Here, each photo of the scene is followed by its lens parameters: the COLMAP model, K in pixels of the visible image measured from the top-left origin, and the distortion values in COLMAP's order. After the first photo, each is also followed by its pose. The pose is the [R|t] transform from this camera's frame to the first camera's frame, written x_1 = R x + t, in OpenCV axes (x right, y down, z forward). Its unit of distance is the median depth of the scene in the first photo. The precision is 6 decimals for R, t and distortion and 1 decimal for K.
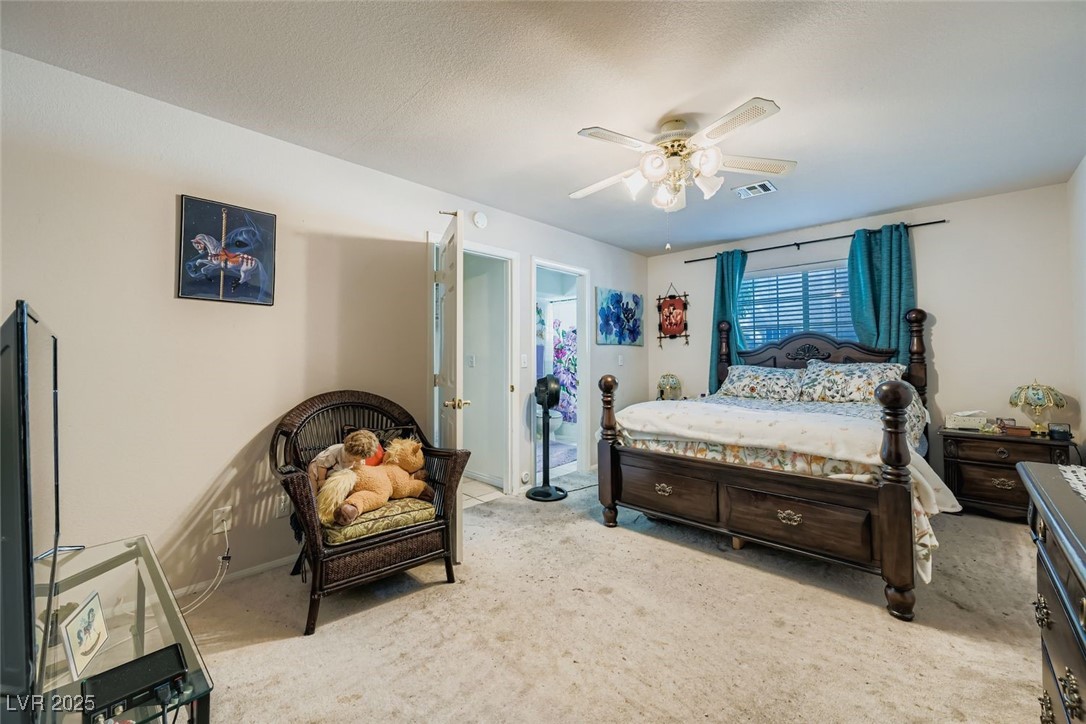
lens RADIAL K [[428.4, 0, 546.5], [0, 428.4, 355.2], [0, 0, 1]] dist [0.000155, -0.000229]
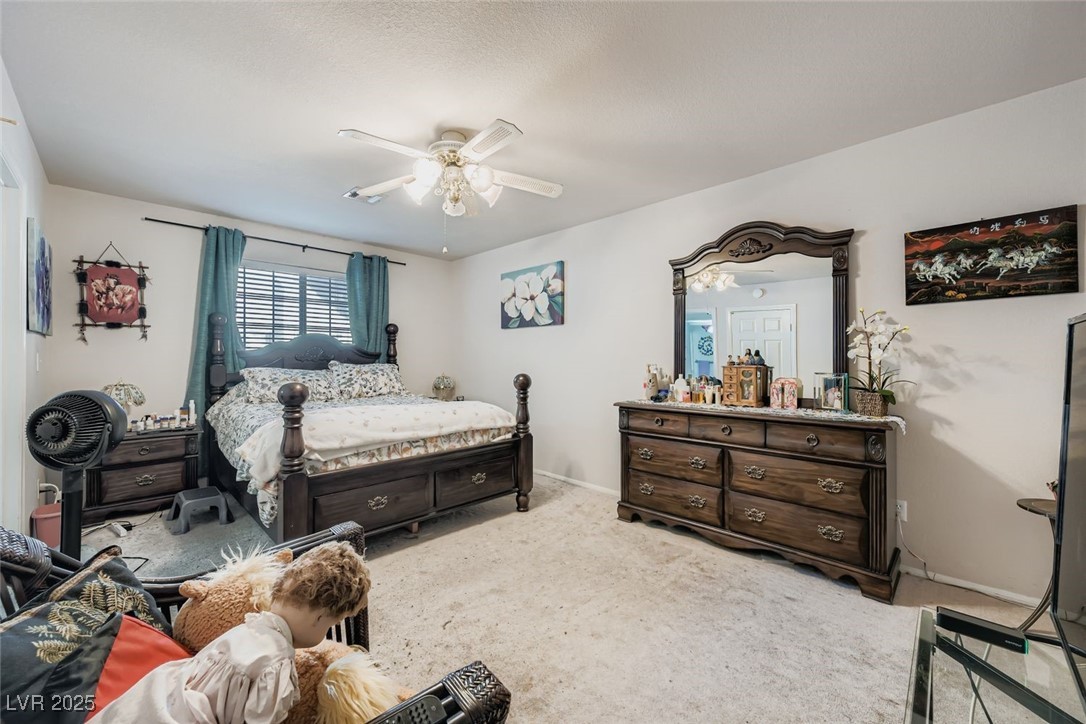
lens RADIAL K [[428.4, 0, 545.1], [0, 428.4, 363.7], [0, 0, 1]] dist [0.000155, -0.000229]
pose [[0.027827, -0.006013, 0.999595, -0.468547], [-0.010051, 0.999930, 0.006295, 0.005120], [-0.999562, -0.010222, 0.027764, 0.463090]]
